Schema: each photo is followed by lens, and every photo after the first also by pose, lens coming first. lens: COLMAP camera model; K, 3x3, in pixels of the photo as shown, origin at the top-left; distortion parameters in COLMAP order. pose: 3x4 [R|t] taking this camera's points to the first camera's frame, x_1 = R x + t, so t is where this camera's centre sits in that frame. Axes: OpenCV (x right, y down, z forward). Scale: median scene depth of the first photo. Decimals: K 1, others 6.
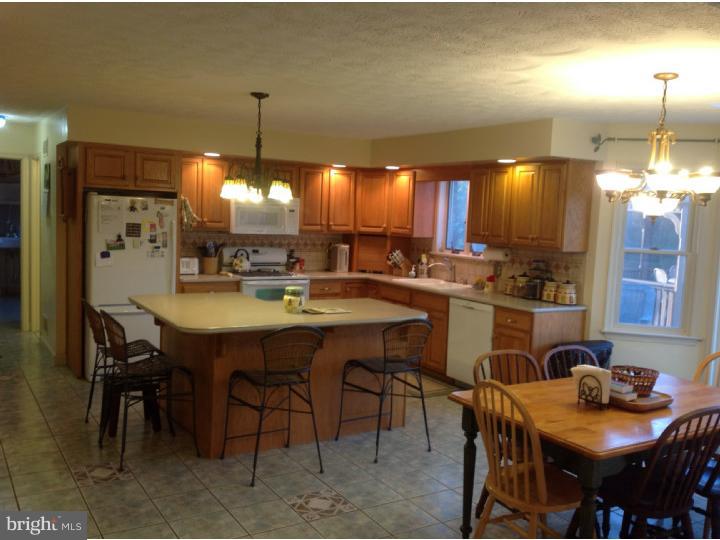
lens RADIAL K [[681.1, 0, 360.0], [0, 681.1, 270.0], [0, 0, 1]] dist [-0.044472, -0.001554]
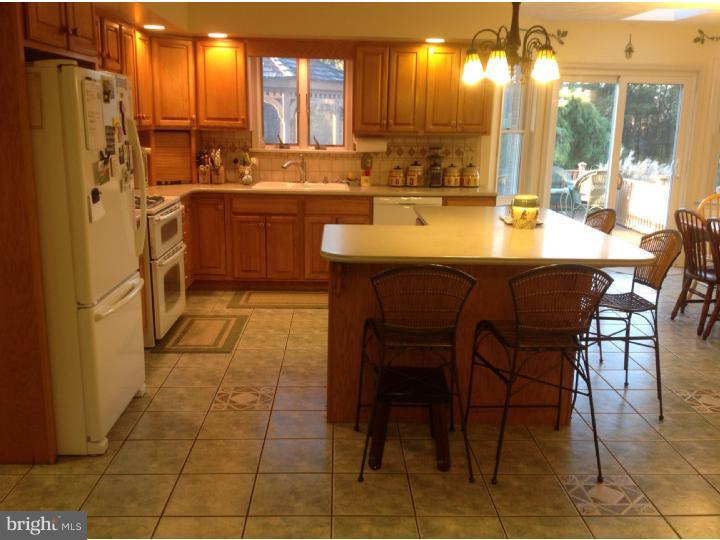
lens RADIAL K [[711.7, 0, 360.0], [0, 711.7, 270.0], [0, 0, 1]] dist [0.129196, -0.244813]
pose [[0.487088, -0.214012, 0.846725, -0.754516], [0.076395, 0.976236, 0.202799, -0.062625], [-0.870005, -0.034096, 0.491863, 0.602385]]
